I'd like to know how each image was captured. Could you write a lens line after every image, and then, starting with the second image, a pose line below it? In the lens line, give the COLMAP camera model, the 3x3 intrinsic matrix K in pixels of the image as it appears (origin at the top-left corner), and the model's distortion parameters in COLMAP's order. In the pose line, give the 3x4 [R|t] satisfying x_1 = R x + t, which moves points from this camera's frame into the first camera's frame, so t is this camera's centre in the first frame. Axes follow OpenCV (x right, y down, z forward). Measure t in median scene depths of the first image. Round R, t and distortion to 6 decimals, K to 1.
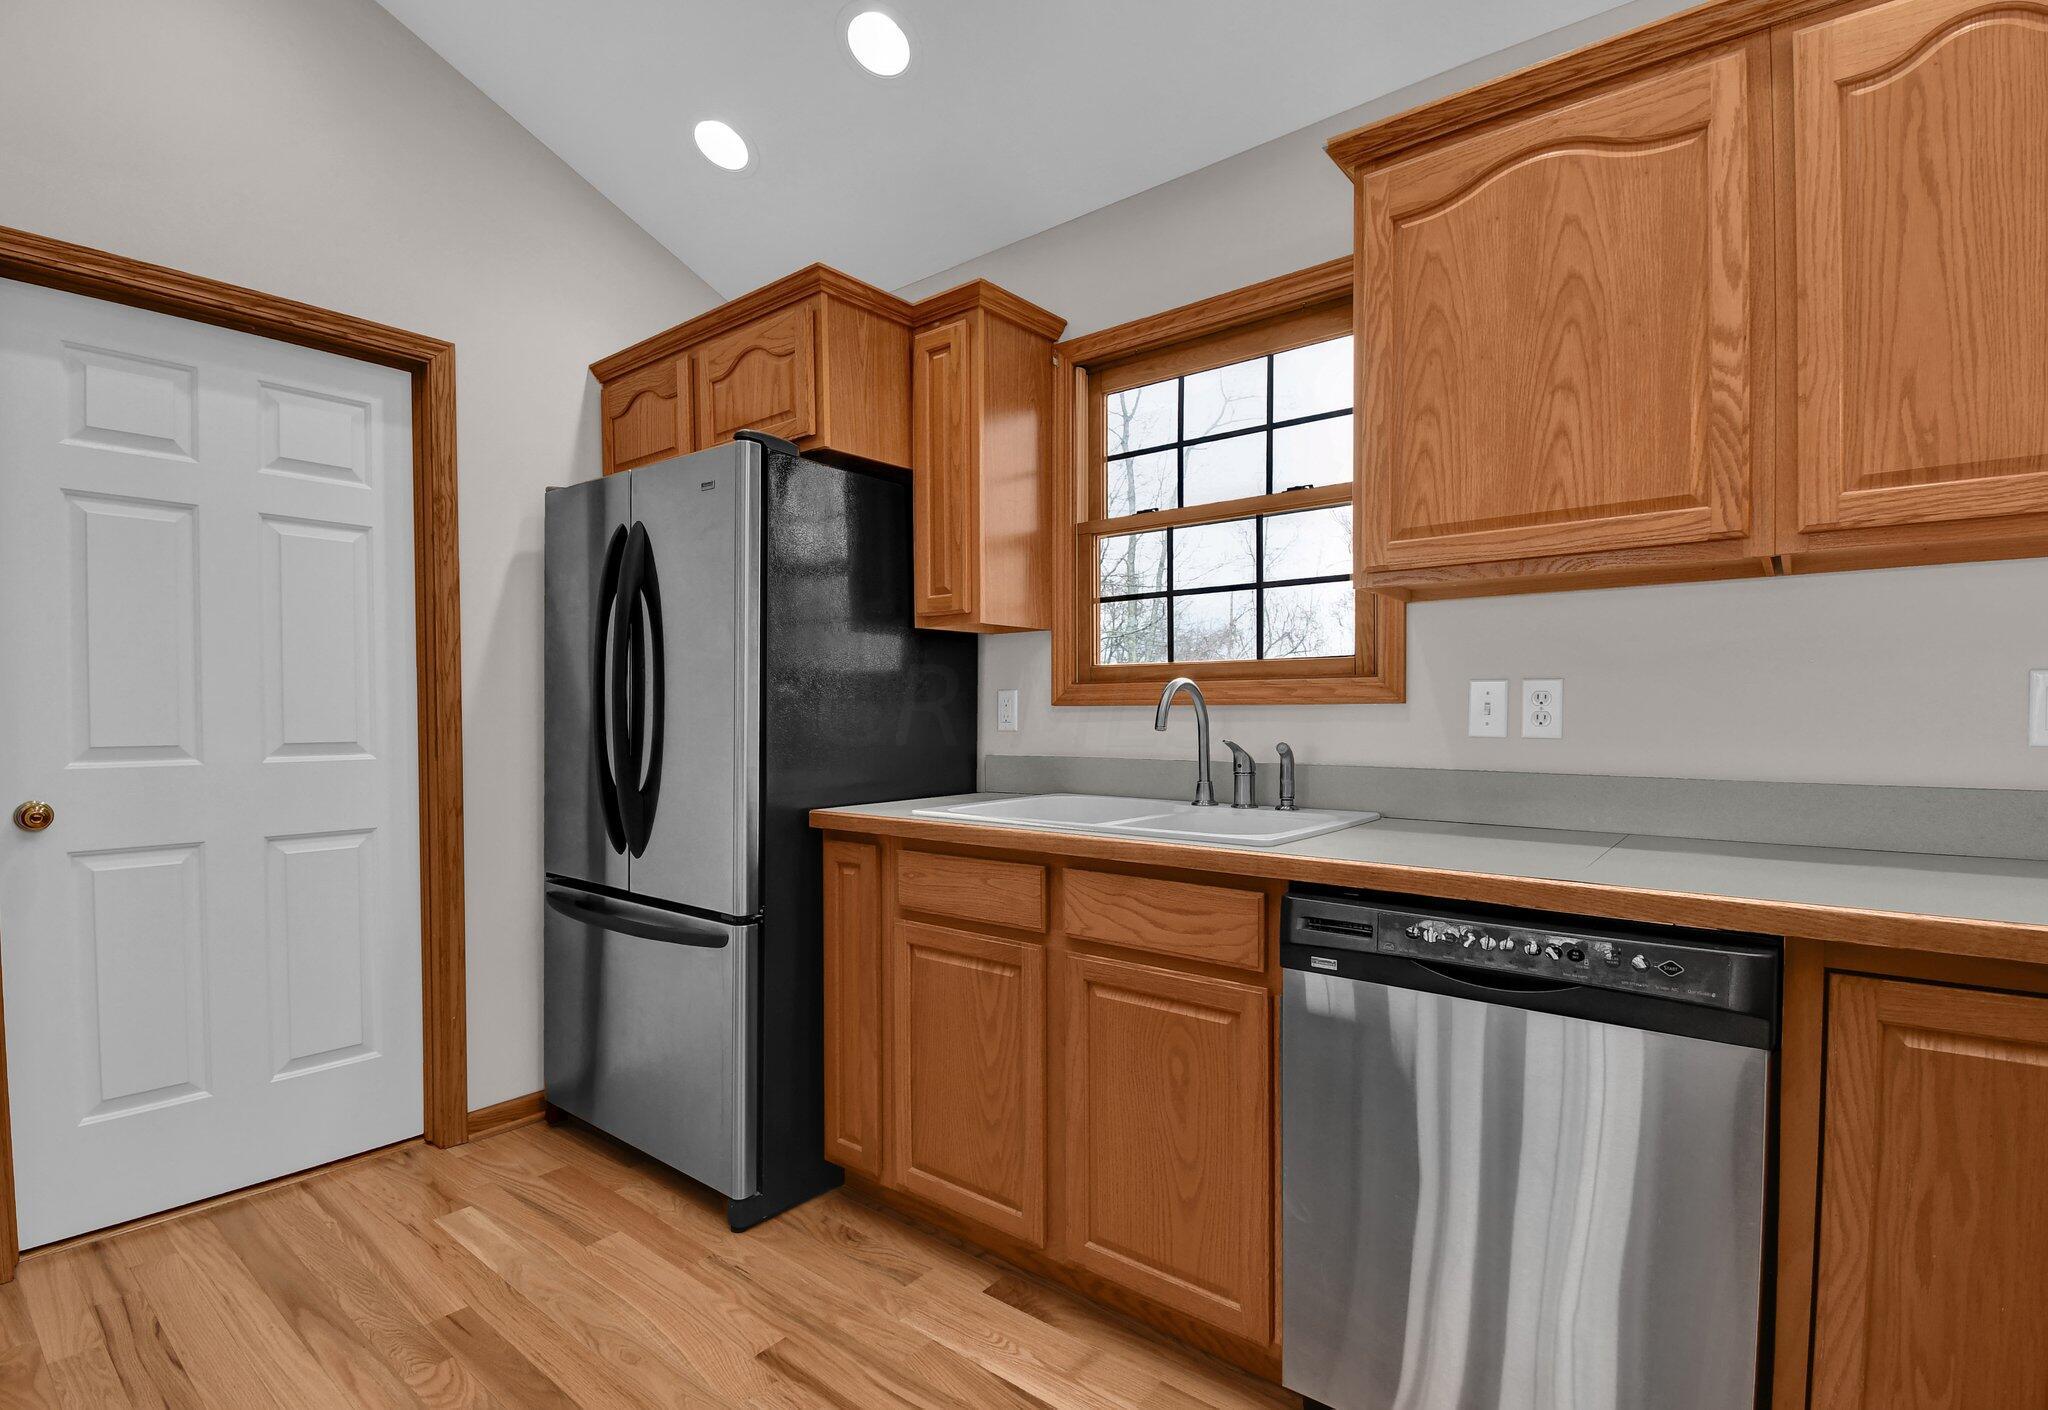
lens RADIAL K [[992.3, 0, 1028.8], [0, 992.3, 722.1], [0, 0, 1]] dist [-0.017043, -0.001732]
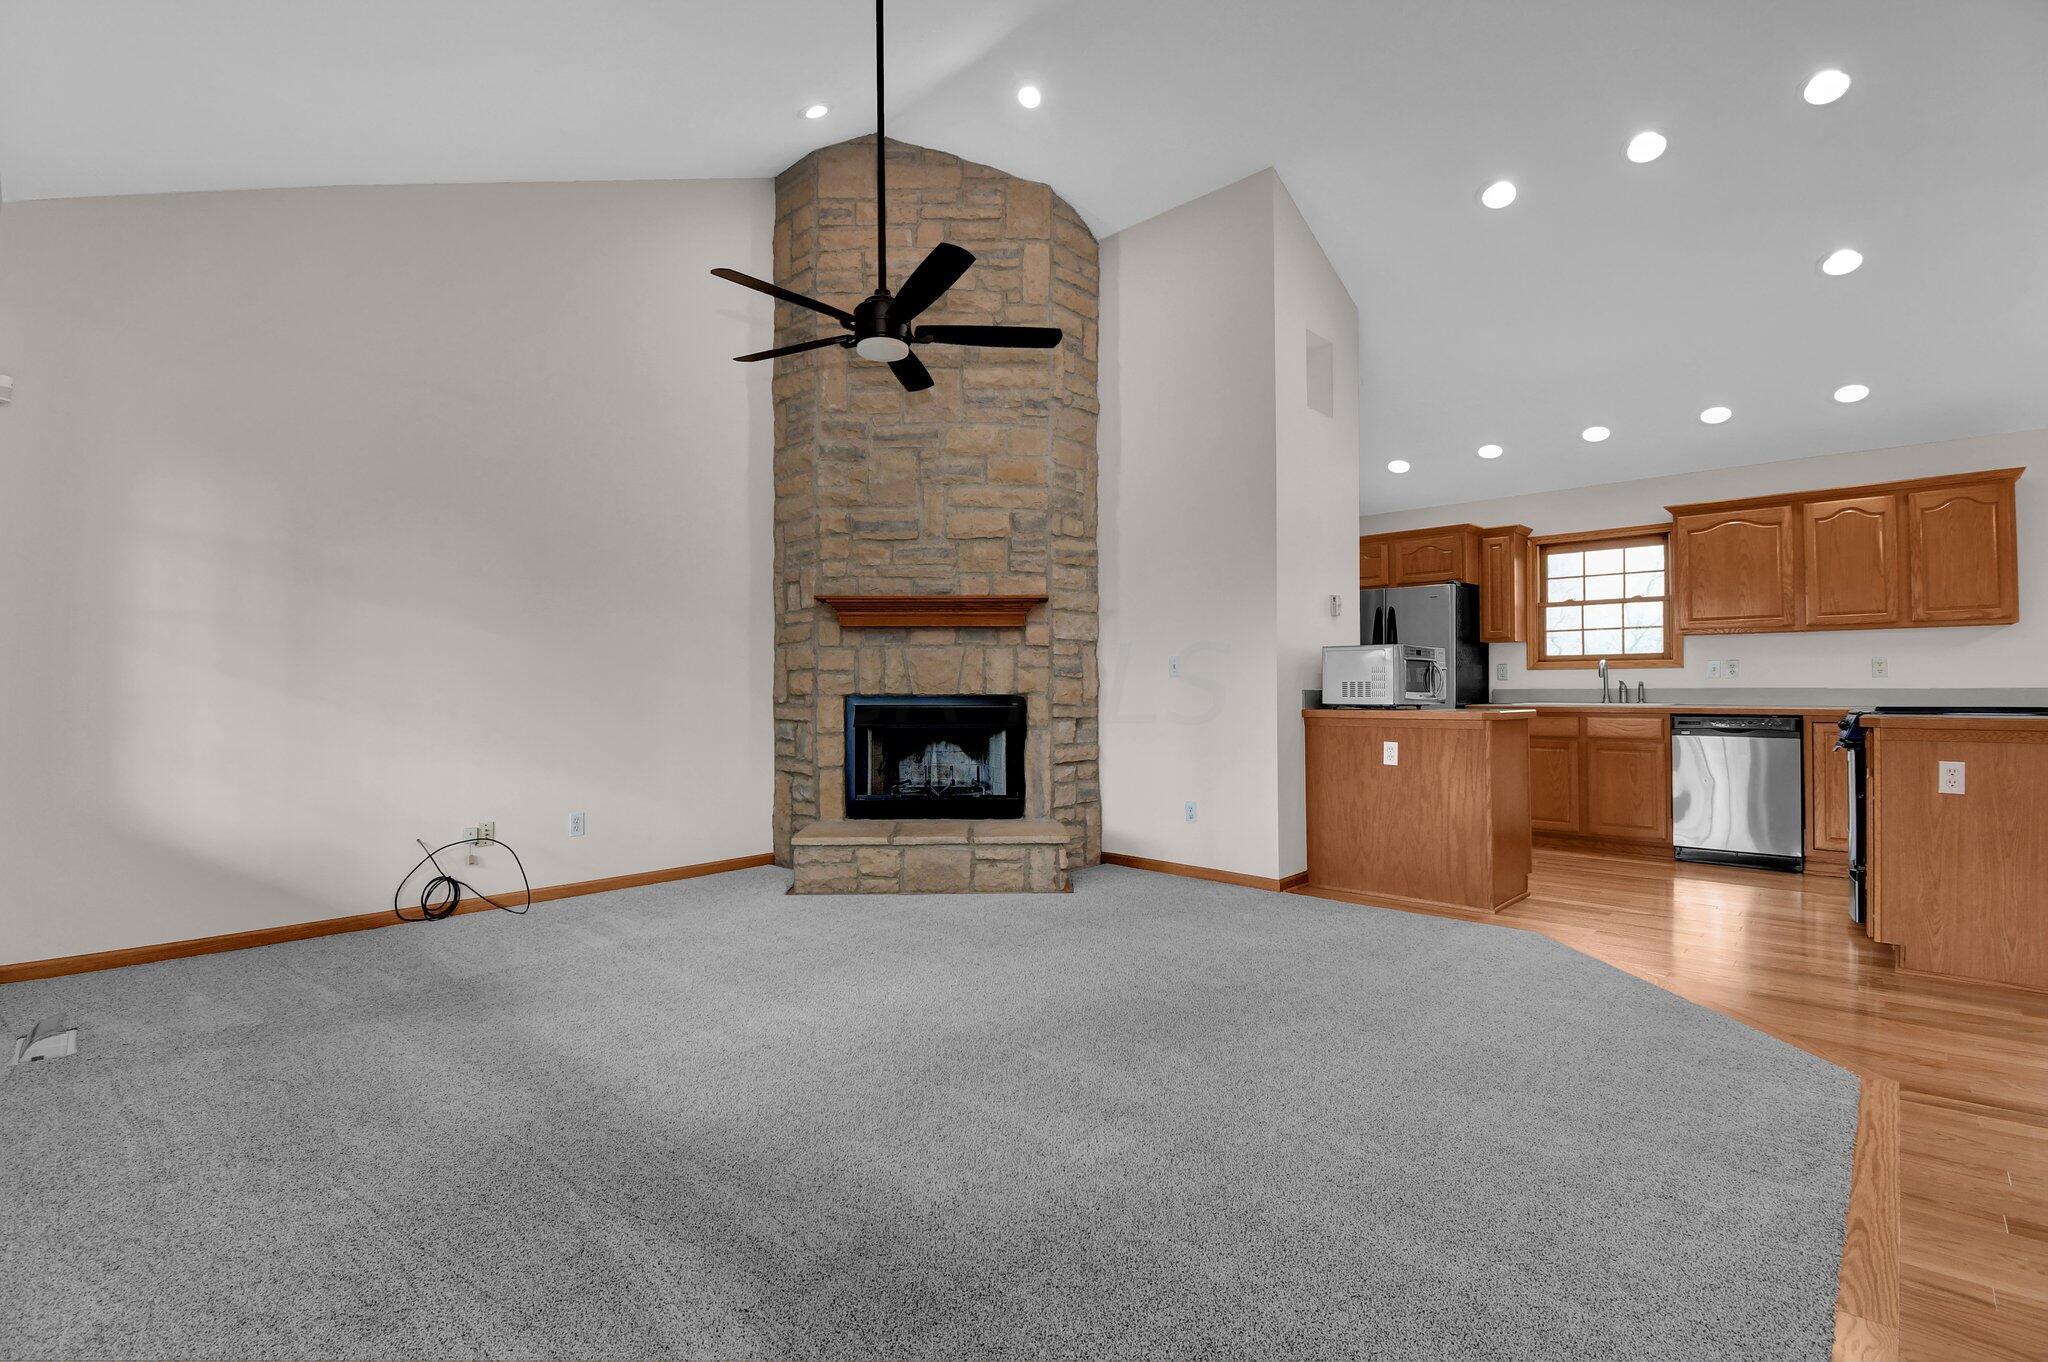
lens RADIAL K [[930.1, 0, 1022.8], [0, 930.1, 681.8], [0, 0, 1]] dist [-0.015075, -0.005425]
pose [[0.997378, -0.009117, -0.071787, -1.968344], [0.008141, 0.999871, -0.013872, 0.064837], [0.071905, 0.013251, 0.997323, -2.723179]]
